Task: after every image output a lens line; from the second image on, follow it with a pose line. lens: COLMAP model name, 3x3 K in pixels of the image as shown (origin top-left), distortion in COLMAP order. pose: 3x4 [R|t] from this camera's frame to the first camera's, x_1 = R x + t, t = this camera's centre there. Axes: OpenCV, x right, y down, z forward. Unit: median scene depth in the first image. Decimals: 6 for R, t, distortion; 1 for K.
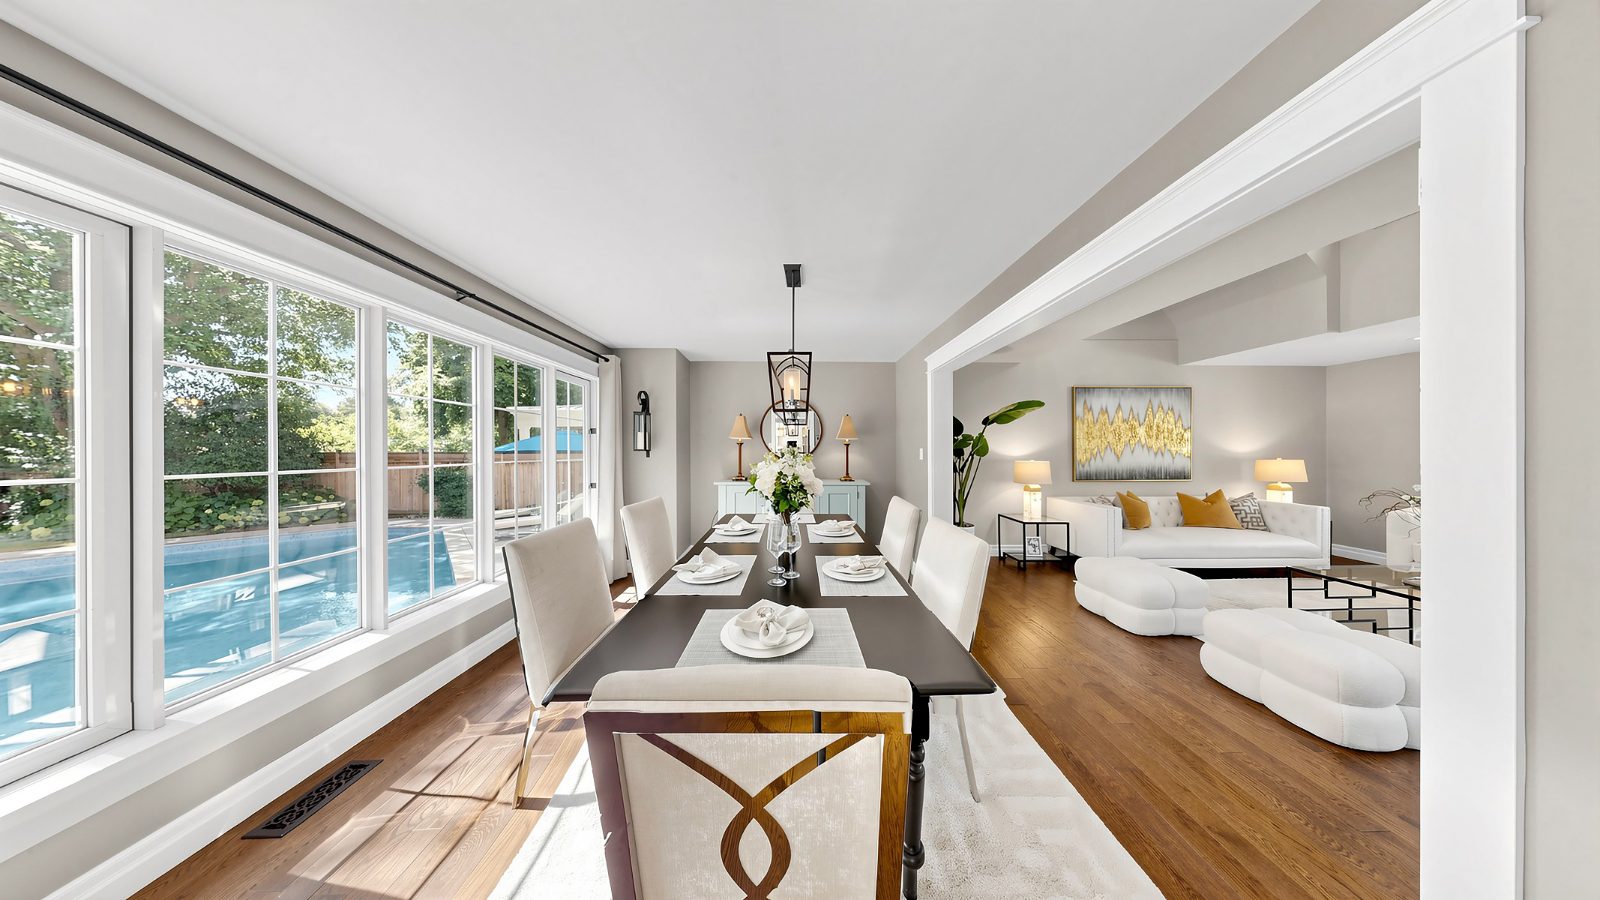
lens RADIAL K [[585.5, 0, 797.6], [0, 585.5, 451.0], [0, 0, 1]] dist [-0.000697, 0.000148]
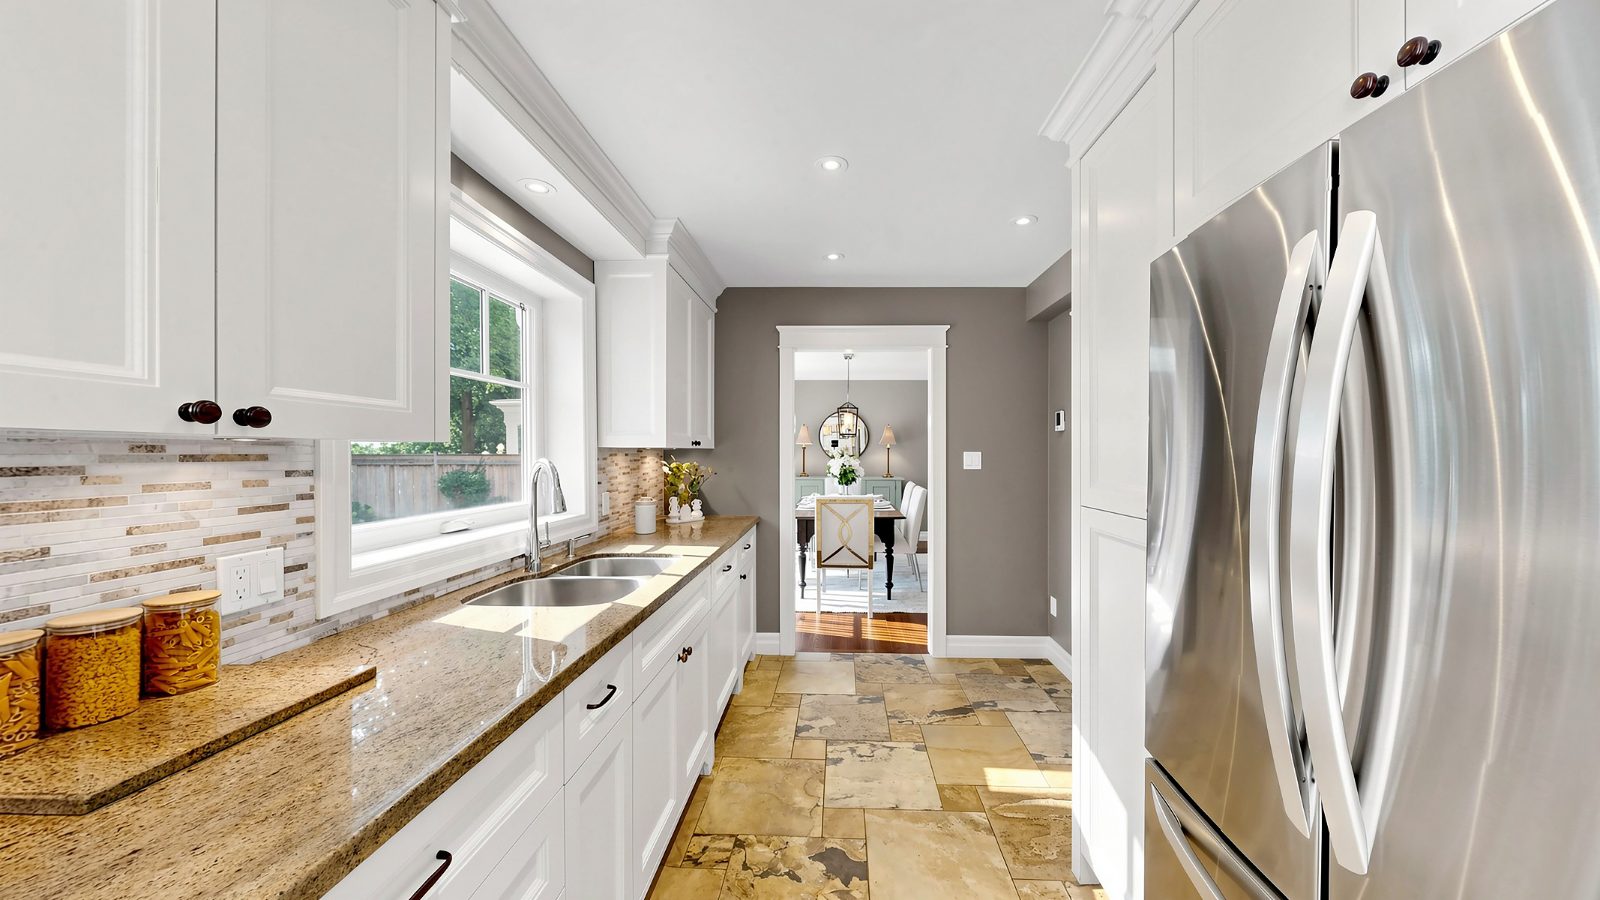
lens RADIAL K [[585.5, 0, 805.0], [0, 585.5, 455.5], [0, 0, 1]] dist [-0.000697, 0.000148]
pose [[0.997217, 0.003845, -0.074450, -0.009153], [-0.003795, 0.999992, 0.000814, 0.005424], [0.074452, -0.000529, 0.997224, -1.075454]]
